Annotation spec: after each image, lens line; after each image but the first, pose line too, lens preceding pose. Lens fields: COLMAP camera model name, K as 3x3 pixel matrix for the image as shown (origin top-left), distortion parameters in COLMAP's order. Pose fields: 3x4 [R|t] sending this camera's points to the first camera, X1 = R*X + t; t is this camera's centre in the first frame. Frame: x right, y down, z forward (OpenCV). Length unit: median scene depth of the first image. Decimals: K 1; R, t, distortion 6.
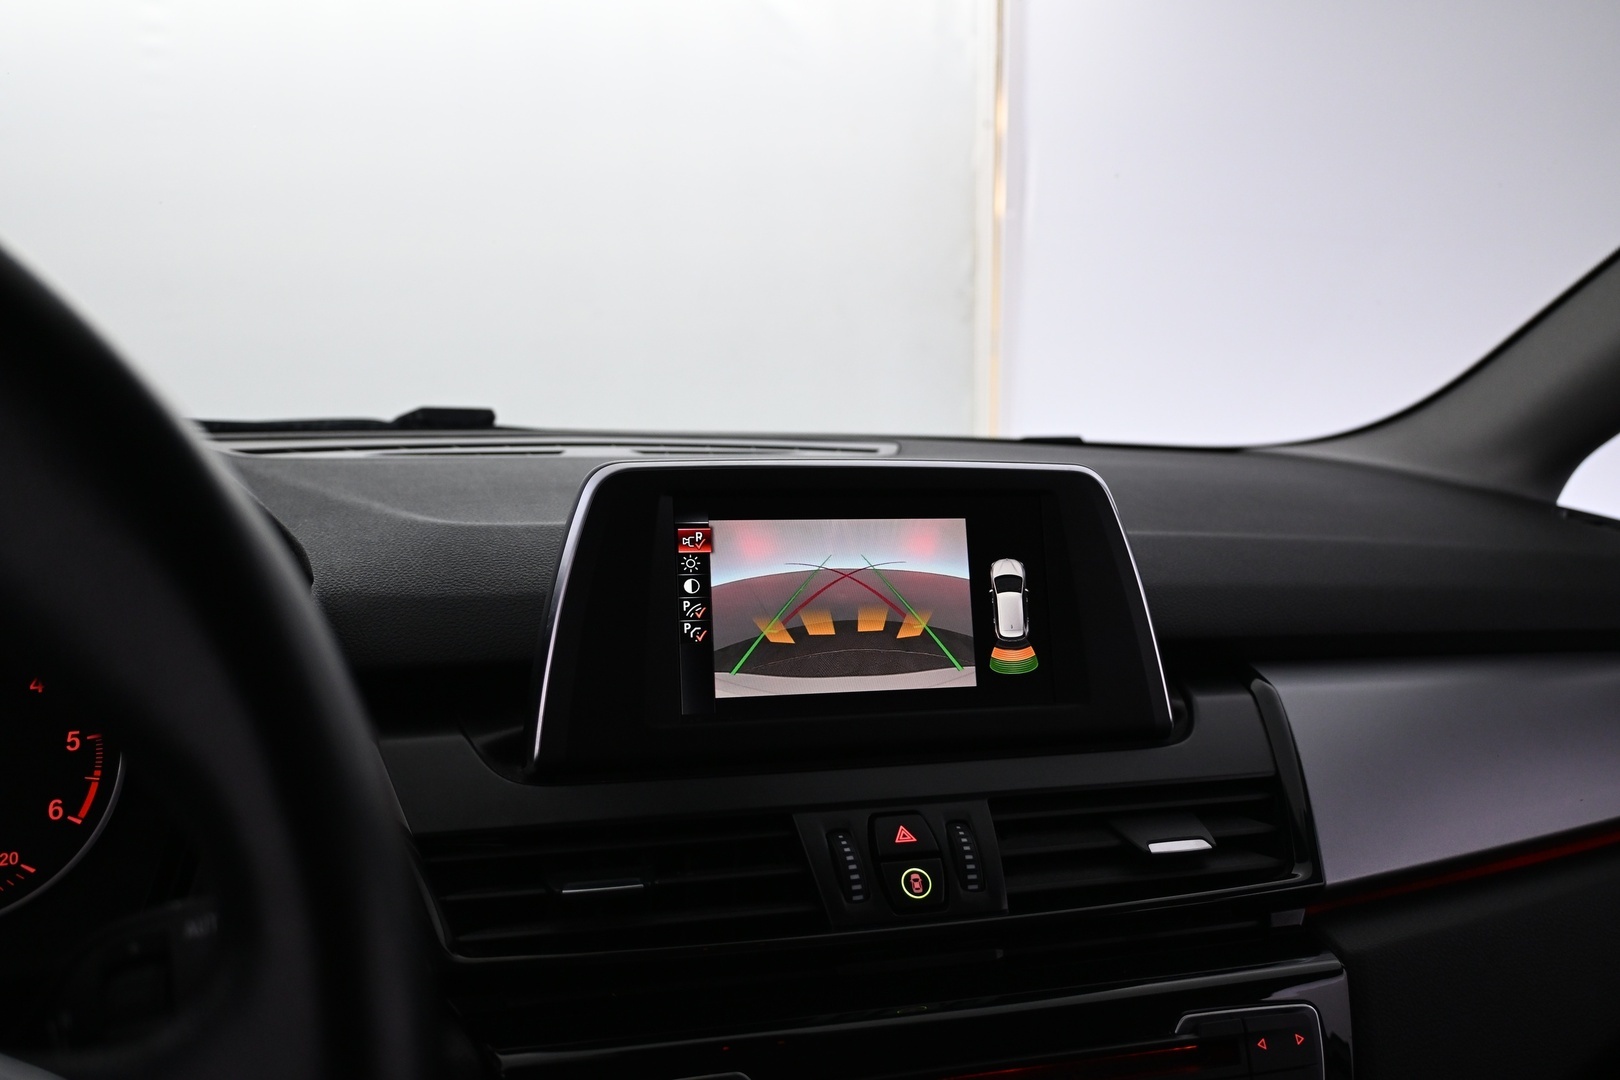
lens RADIAL K [[1364.6, 0, 804.9], [0, 1364.6, 536.6], [0, 0, 1]] dist [0.014348, -0.019703]
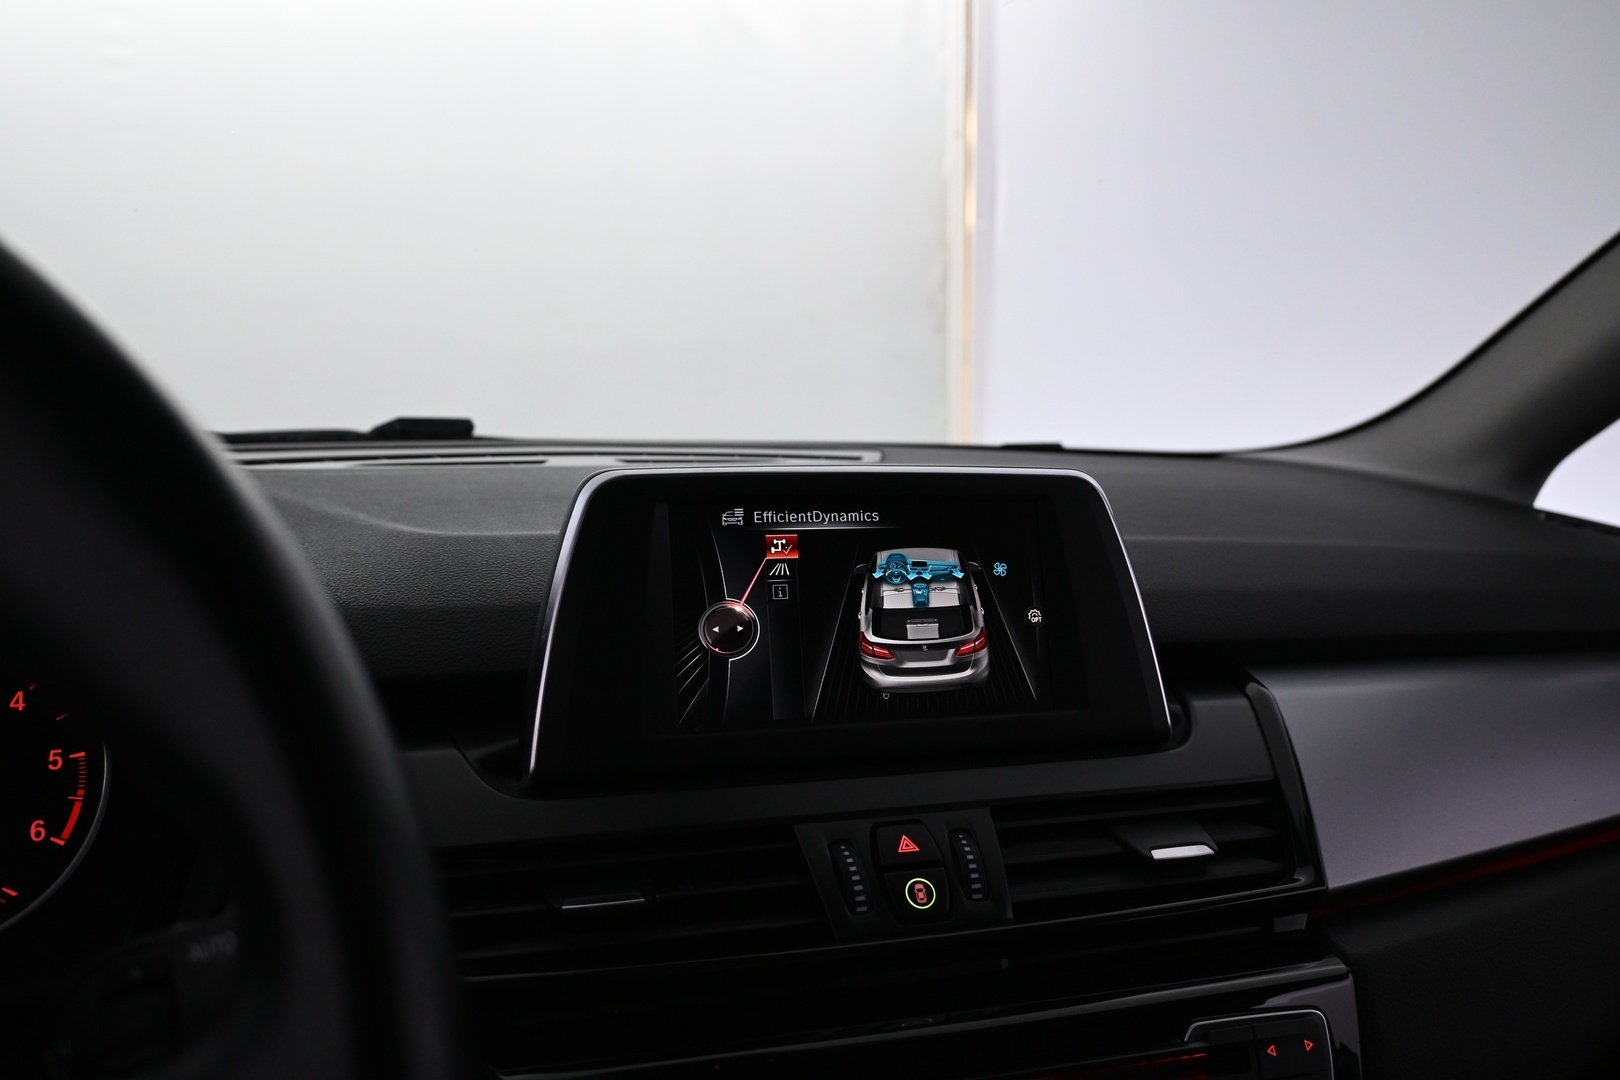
lens RADIAL K [[1364.6, 0, 810.2], [0, 1364.6, 533.8], [0, 0, 1]] dist [0.014348, -0.019703]
pose [[0.999637, -0.008267, 0.025637, -0.019802], [0.008515, 0.999918, -0.009578, 0.002373], [-0.025555, 0.009793, 0.999625, 0.011329]]
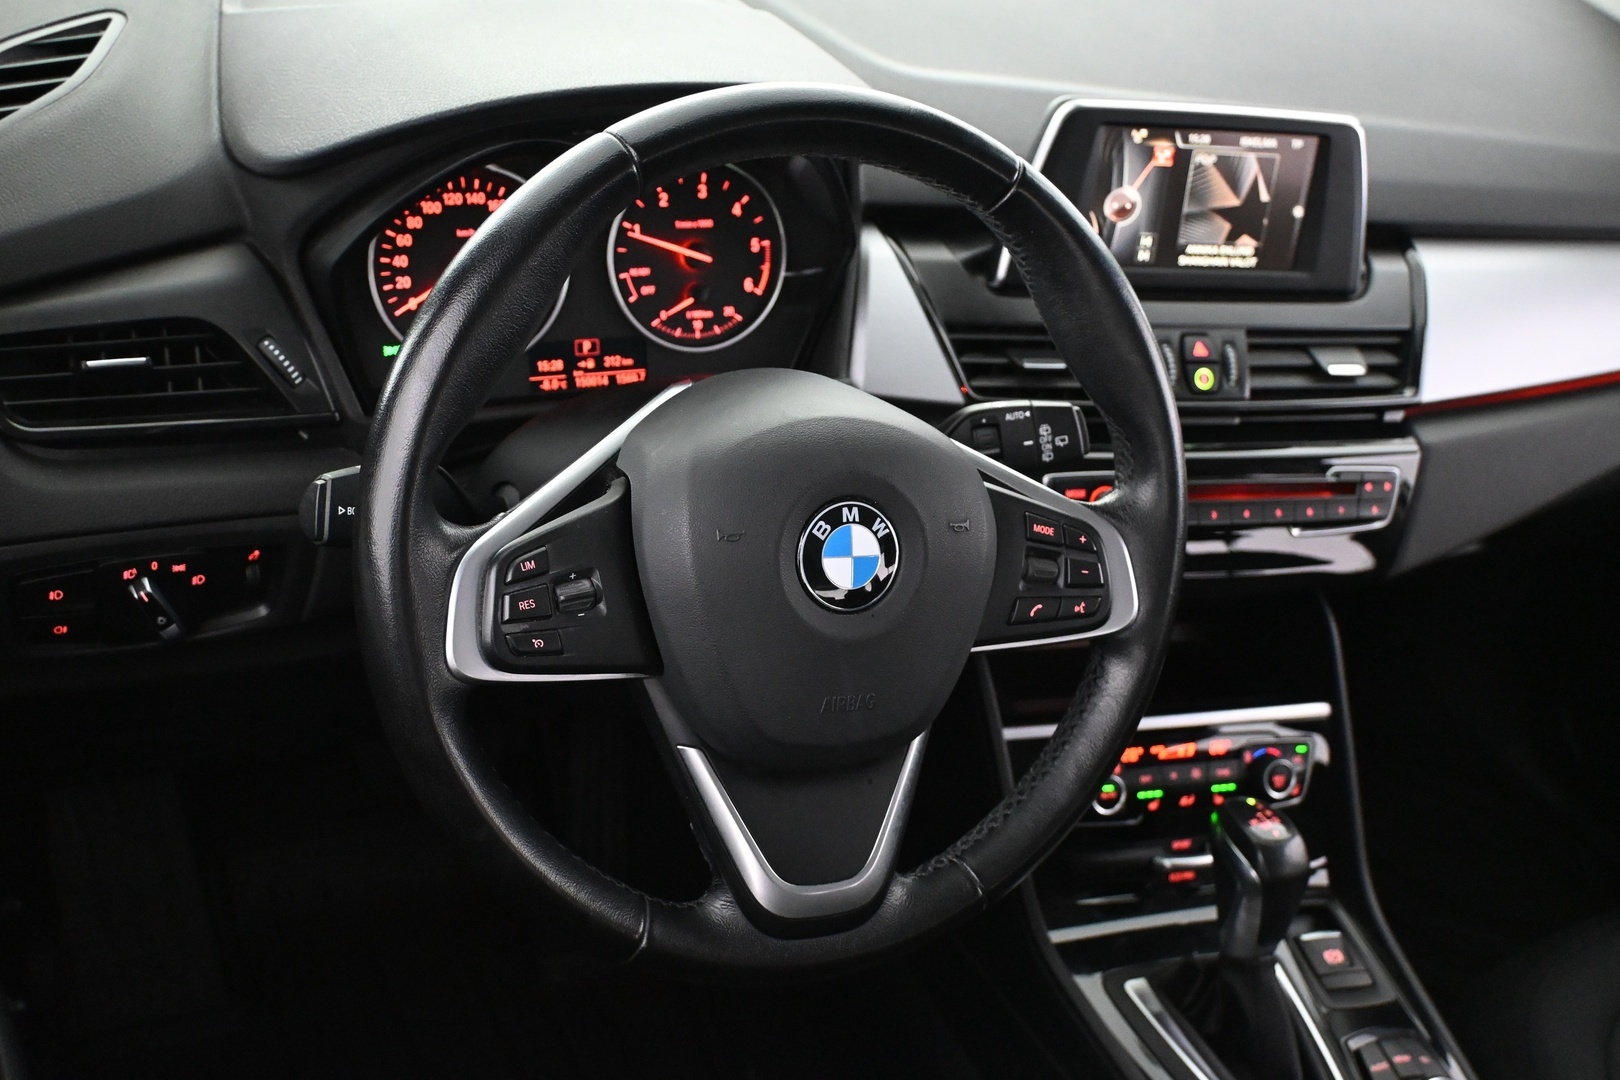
lens RADIAL K [[1778.4, 0, 808.8], [0, 1778.4, 537.9], [0, 0, 1]] dist [0.013203, 0.000000]
pose [[0.986933, 0.114400, 0.113472, -0.610525], [-0.154819, 0.868433, 0.471015, -0.527496], [-0.044659, -0.482428, 0.874797, -1.001164]]
